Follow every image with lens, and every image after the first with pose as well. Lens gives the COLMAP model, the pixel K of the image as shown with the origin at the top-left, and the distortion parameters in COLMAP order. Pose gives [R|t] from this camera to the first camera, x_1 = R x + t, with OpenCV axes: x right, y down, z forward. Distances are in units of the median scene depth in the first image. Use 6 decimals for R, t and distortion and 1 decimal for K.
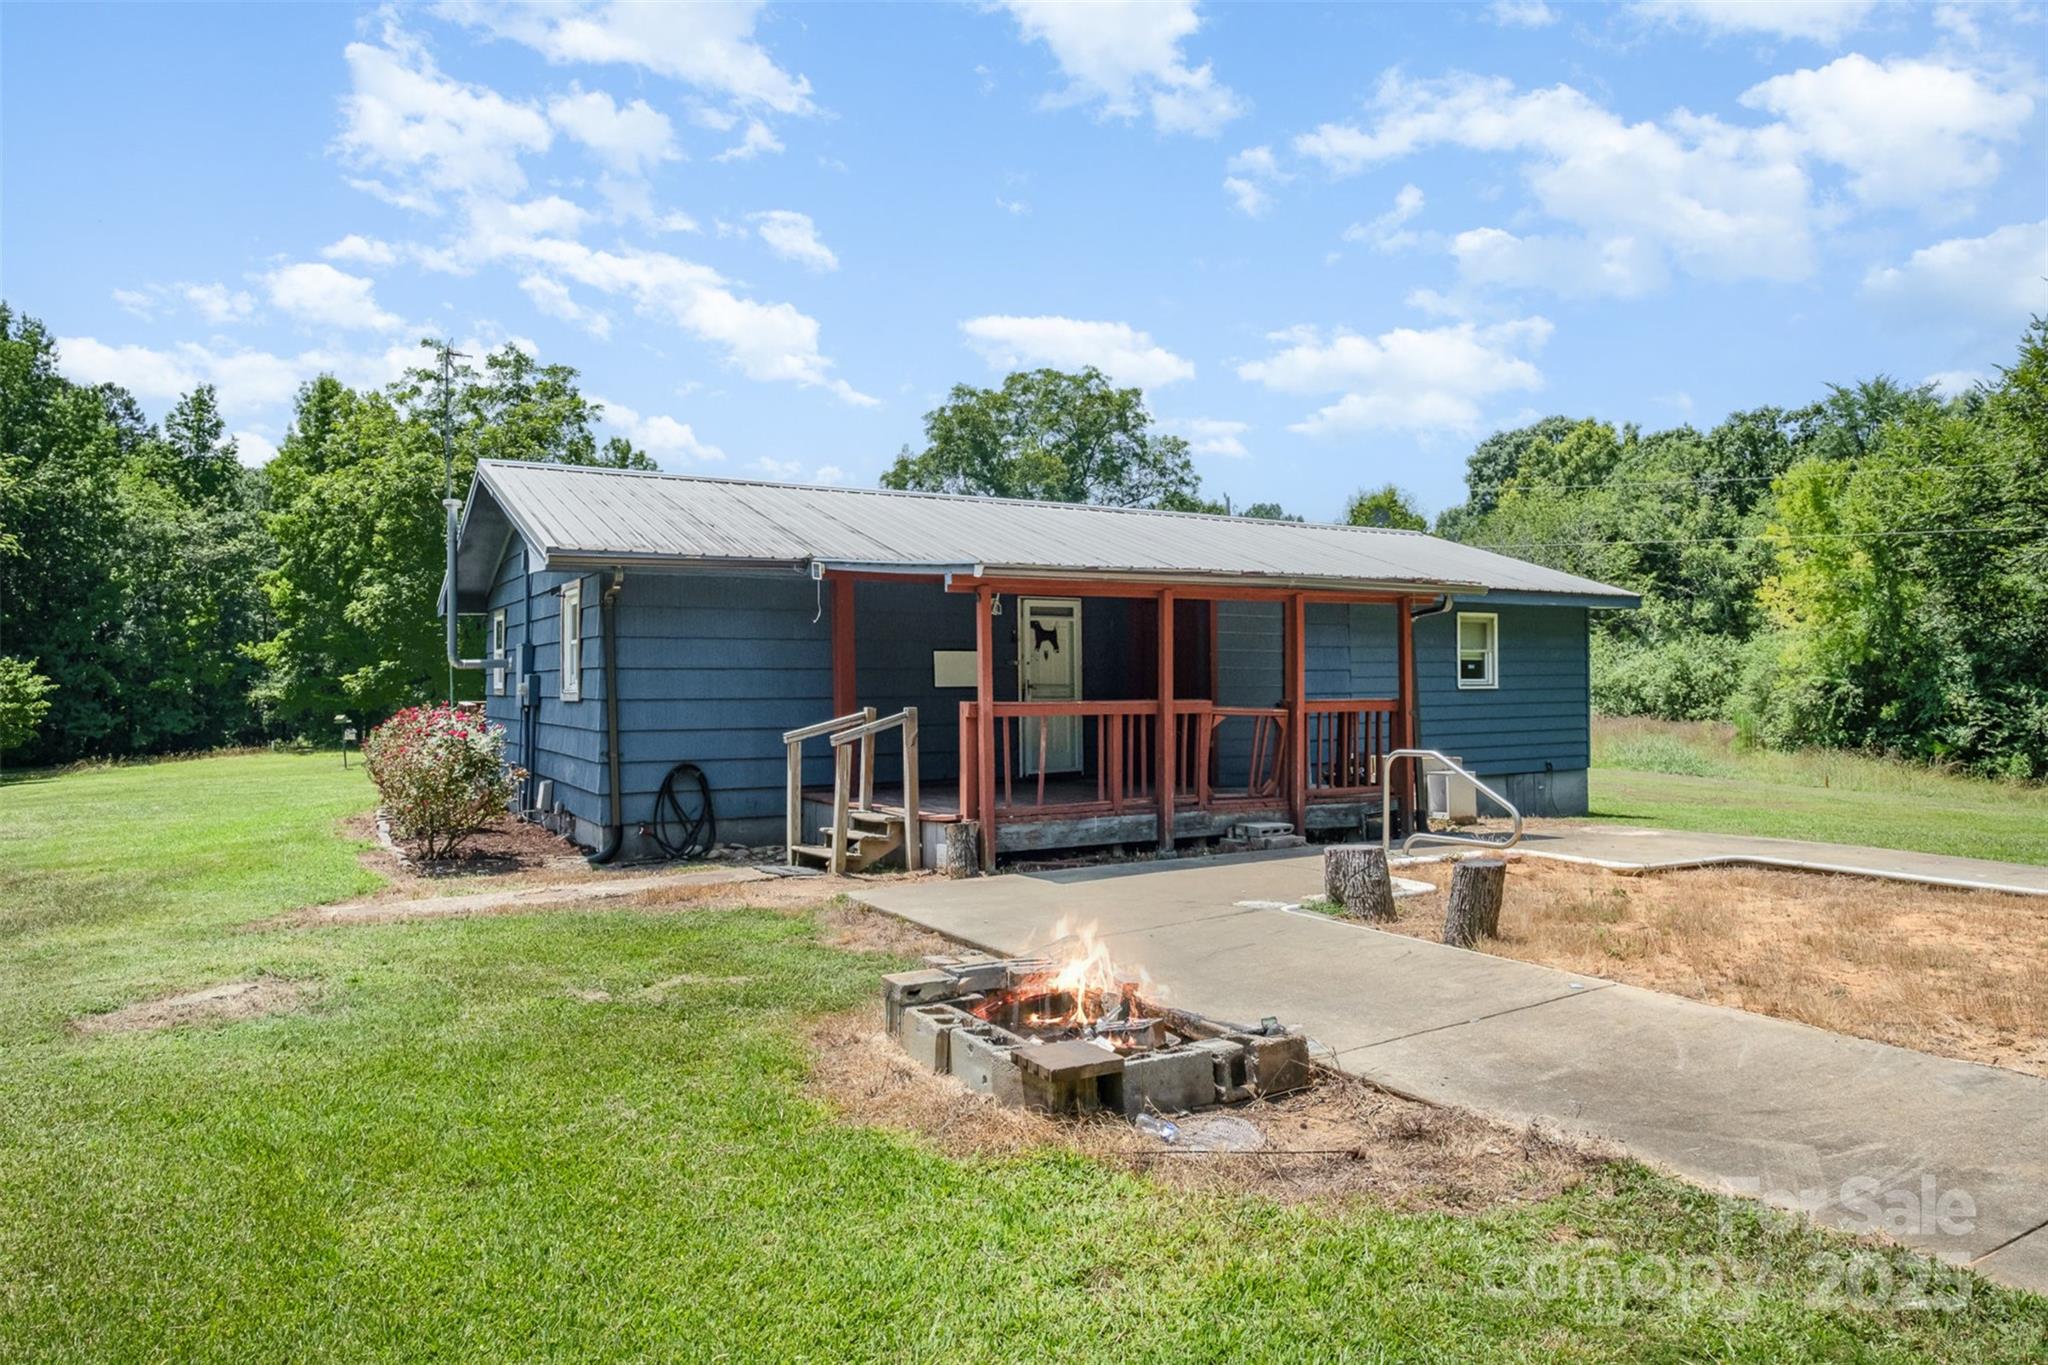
lens RADIAL K [[1321.5, 0, 1019.1], [0, 1321.5, 664.1], [0, 0, 1]] dist [0.020613, -0.003107]
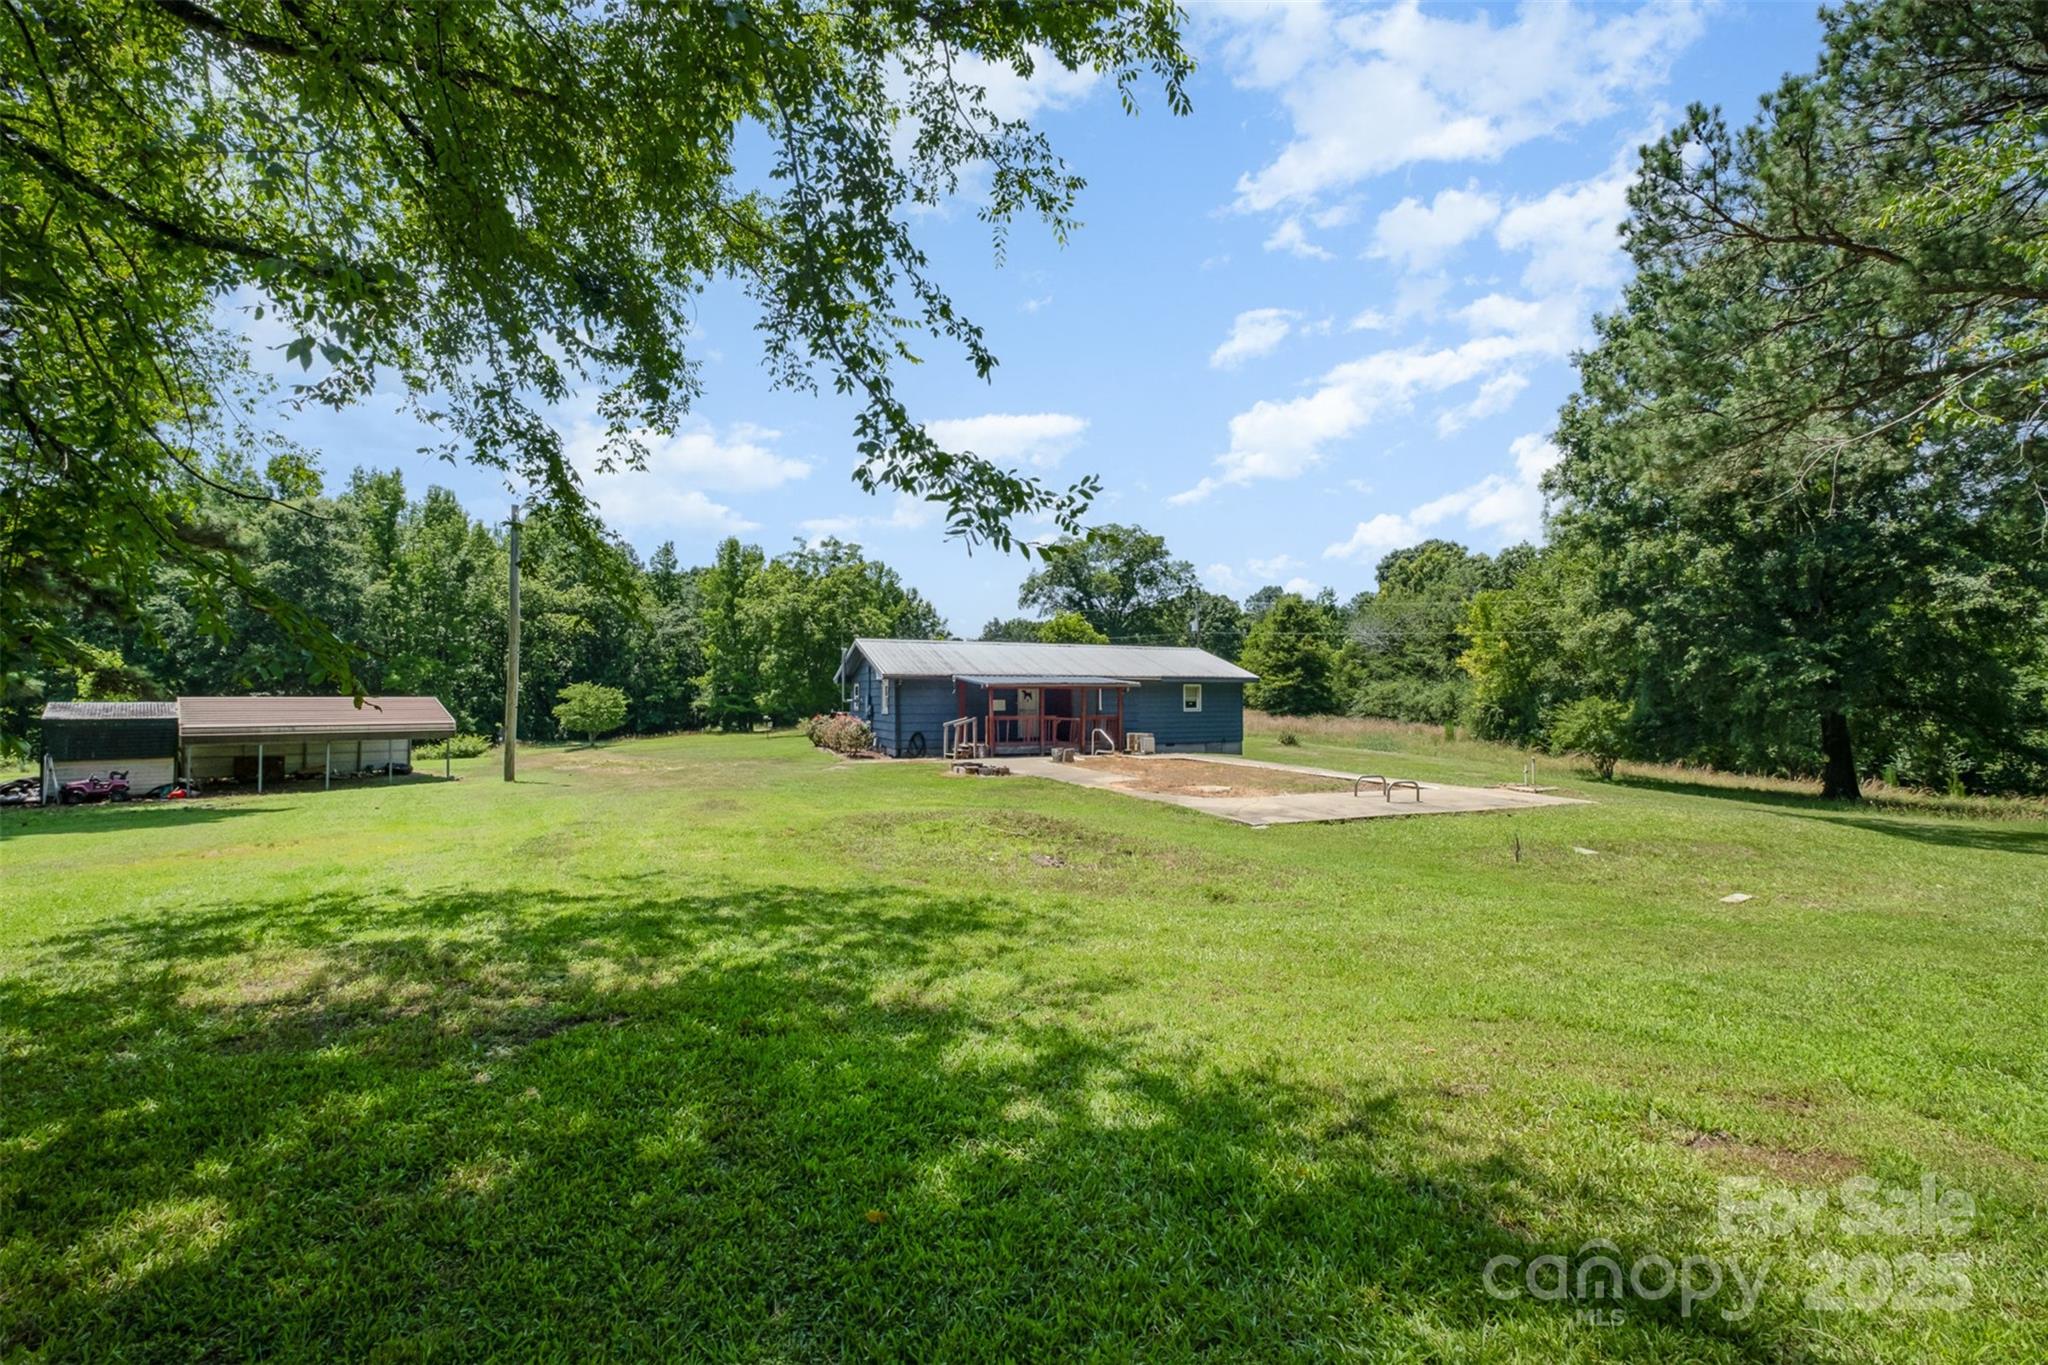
lens RADIAL K [[926.0, 0, 1032.2], [0, 926.0, 669.2], [0, 0, 1]] dist [0.001969, -0.000799]
pose [[0.993134, 0.003150, -0.116941, 0.068591], [-0.004757, 0.999898, -0.013465, -0.012392], [0.116886, 0.013929, 0.993048, -0.286530]]
